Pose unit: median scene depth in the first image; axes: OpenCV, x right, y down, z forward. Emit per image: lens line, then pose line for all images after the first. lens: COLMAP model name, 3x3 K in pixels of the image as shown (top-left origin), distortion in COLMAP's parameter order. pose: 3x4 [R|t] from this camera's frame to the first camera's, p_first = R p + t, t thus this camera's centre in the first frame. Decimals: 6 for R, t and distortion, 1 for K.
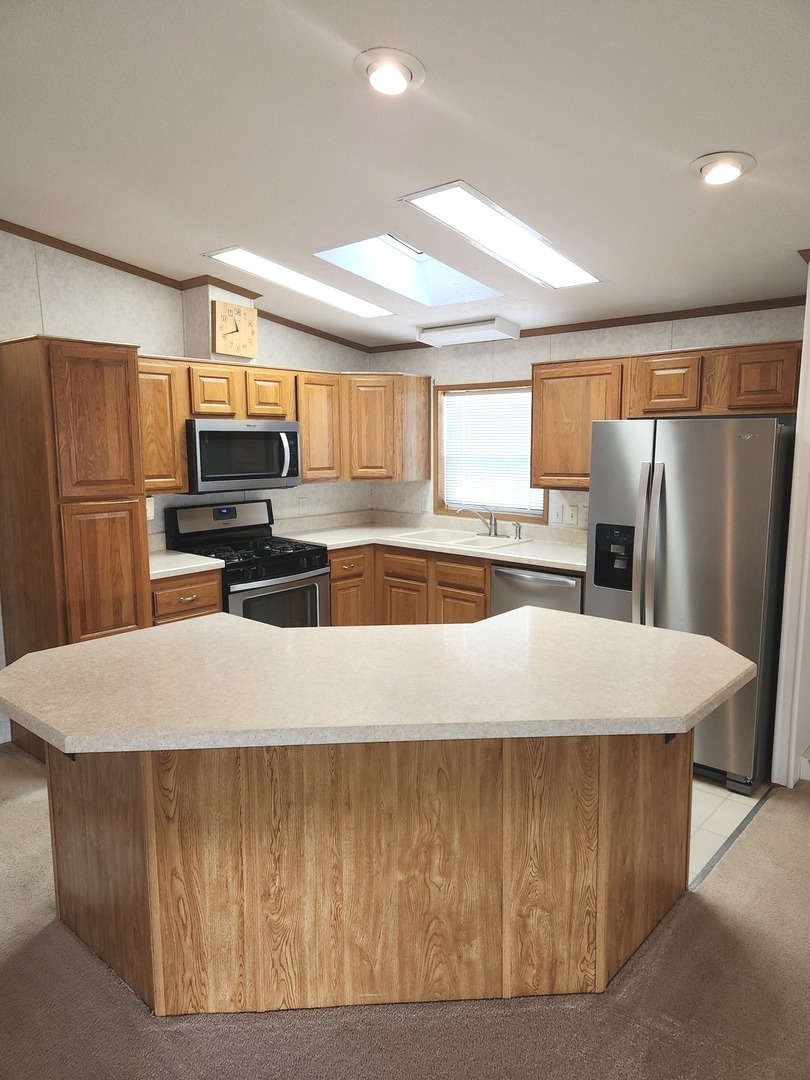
lens RADIAL K [[722.5, 0, 405.0], [0, 722.5, 540.0], [0, 0, 1]] dist [0.068468, 0.003322]
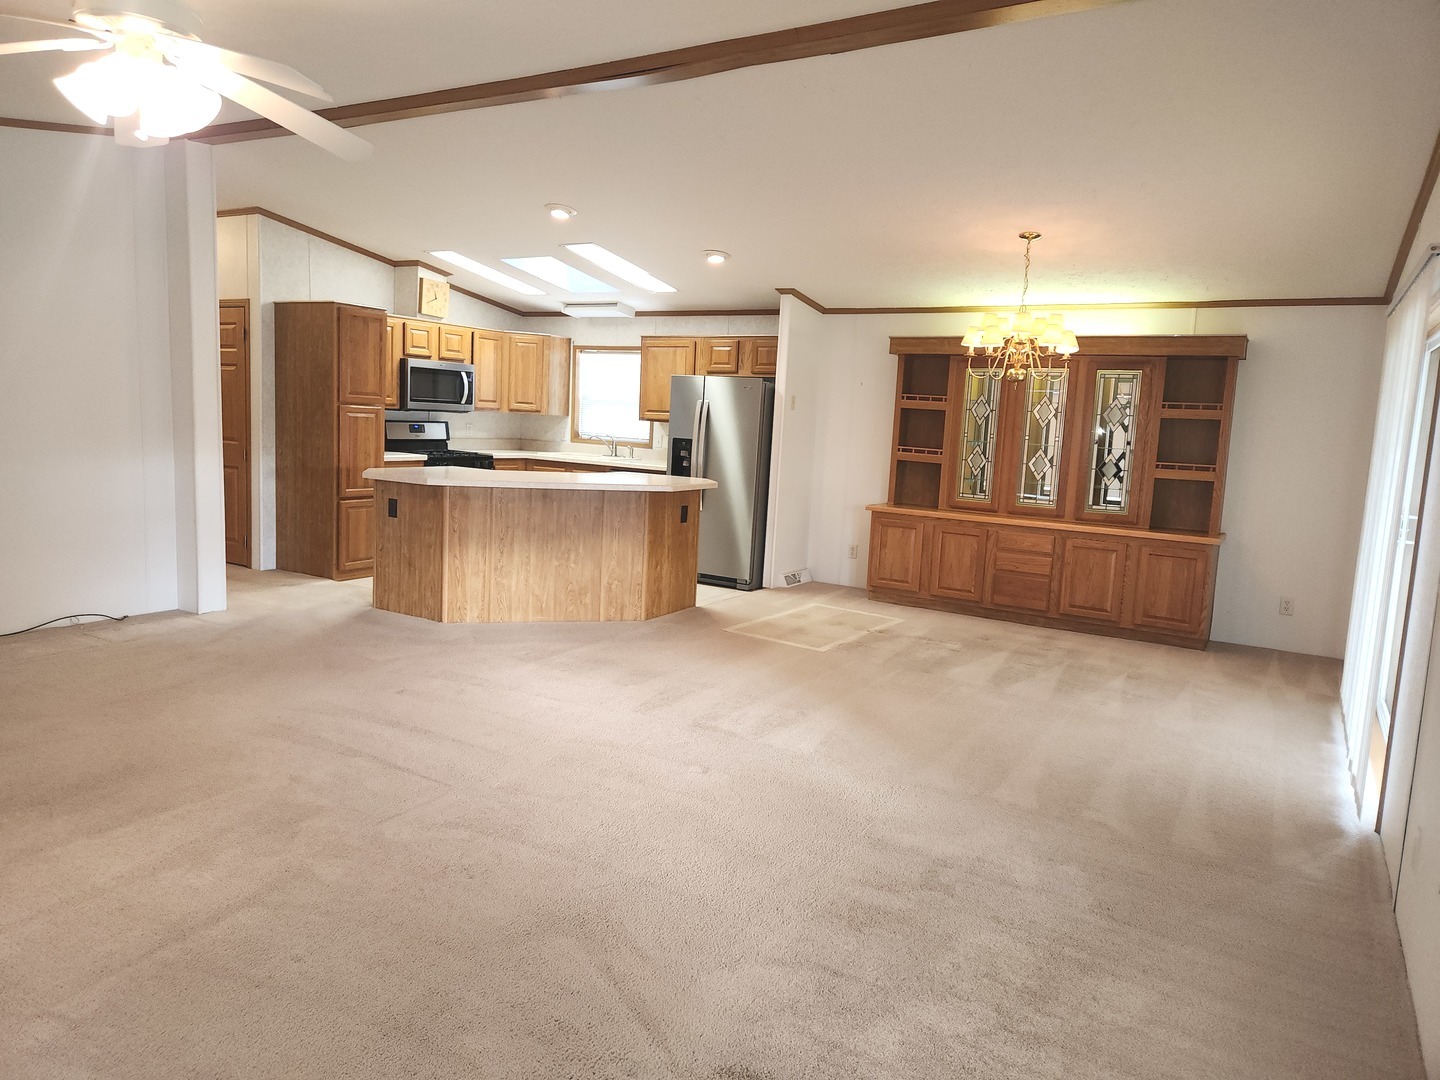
lens RADIAL K [[963.4, 0, 704.6], [0, 963.4, 523.2], [0, 0, 1]] dist [0.068468, 0.003322]
pose [[0.981952, 0.030300, 0.186689, -0.055762], [-0.025914, 0.999329, -0.025893, 0.190586], [-0.187348, 0.020588, 0.982078, -0.971428]]
